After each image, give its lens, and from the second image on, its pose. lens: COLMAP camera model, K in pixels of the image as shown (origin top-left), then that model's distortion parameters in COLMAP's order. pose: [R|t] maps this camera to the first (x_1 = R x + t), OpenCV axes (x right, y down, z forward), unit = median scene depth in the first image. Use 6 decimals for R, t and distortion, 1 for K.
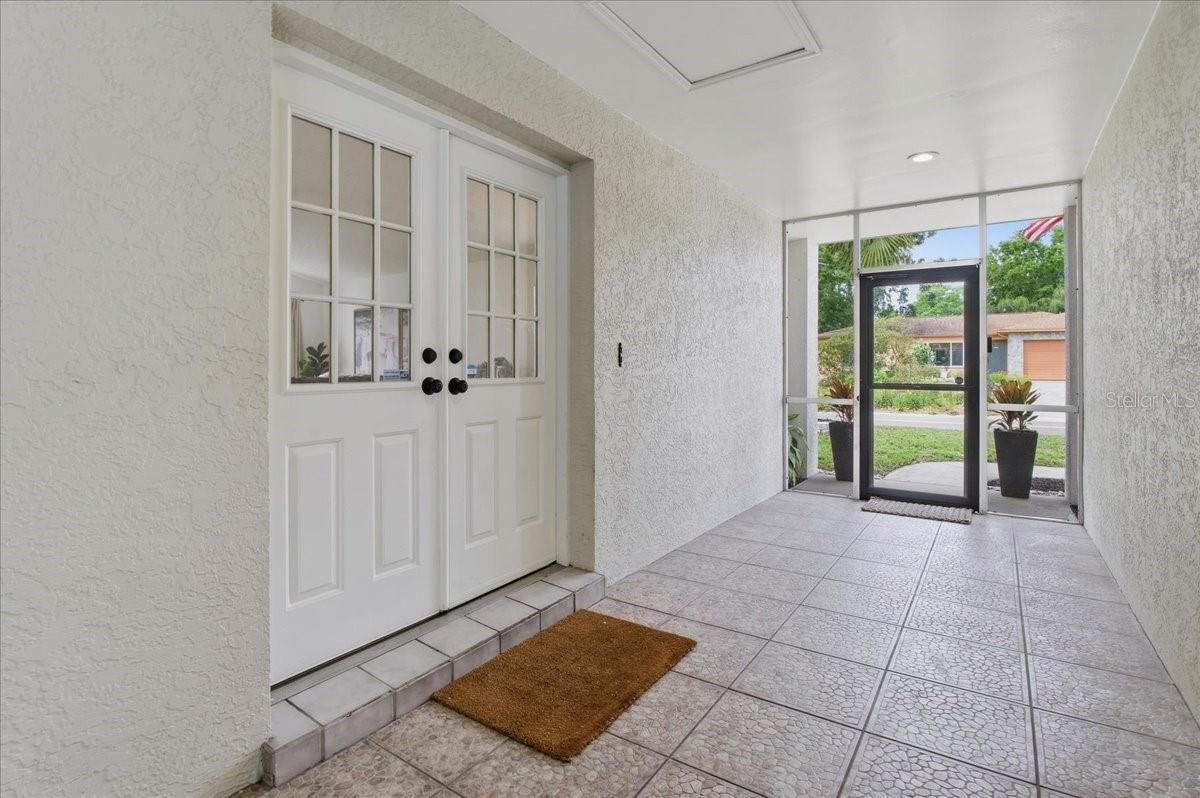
lens RADIAL K [[581.0, 0, 602.4], [0, 581.0, 372.1], [0, 0, 1]] dist [-0.000890, -0.000241]
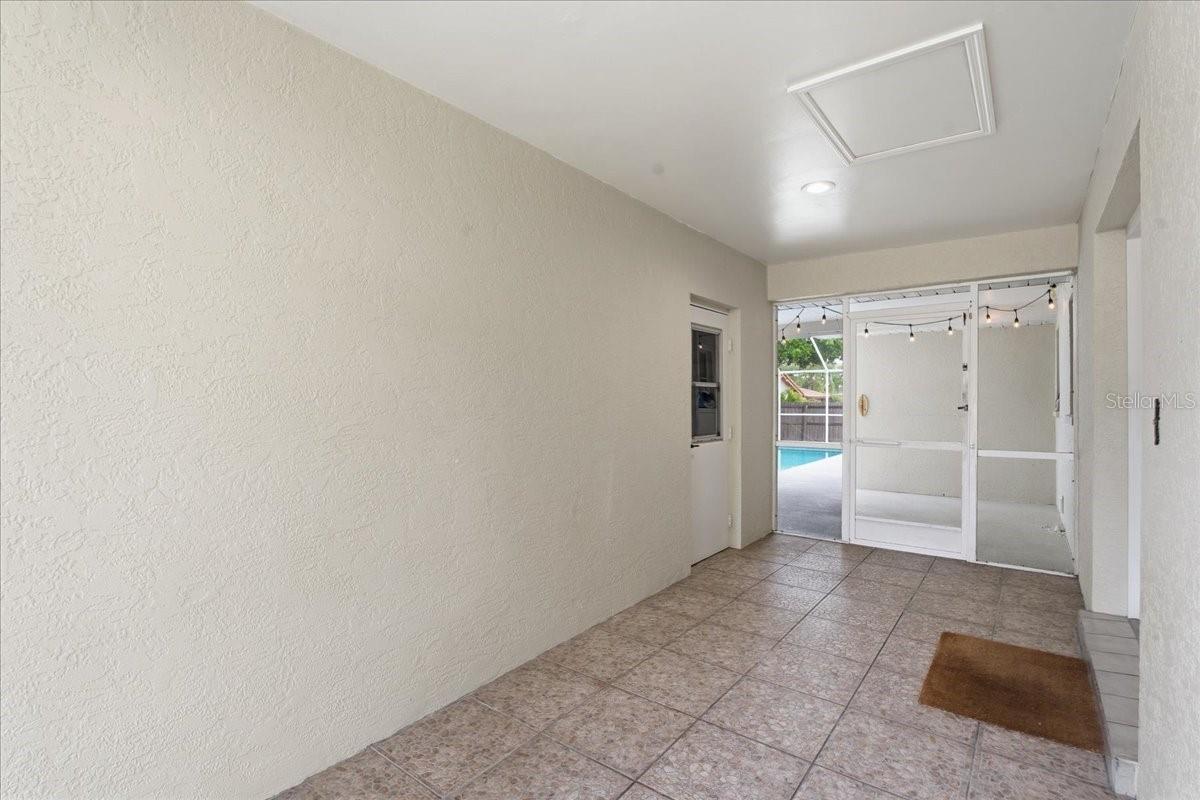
lens RADIAL K [[581.0, 0, 599.7], [0, 581.0, 399.2], [0, 0, 1]] dist [-0.000890, -0.000241]
pose [[-0.998667, 0.006075, 0.051265, 0.782115], [0.006274, 0.999973, 0.003705, -0.084154], [-0.051241, 0.004022, -0.998678, 2.400650]]
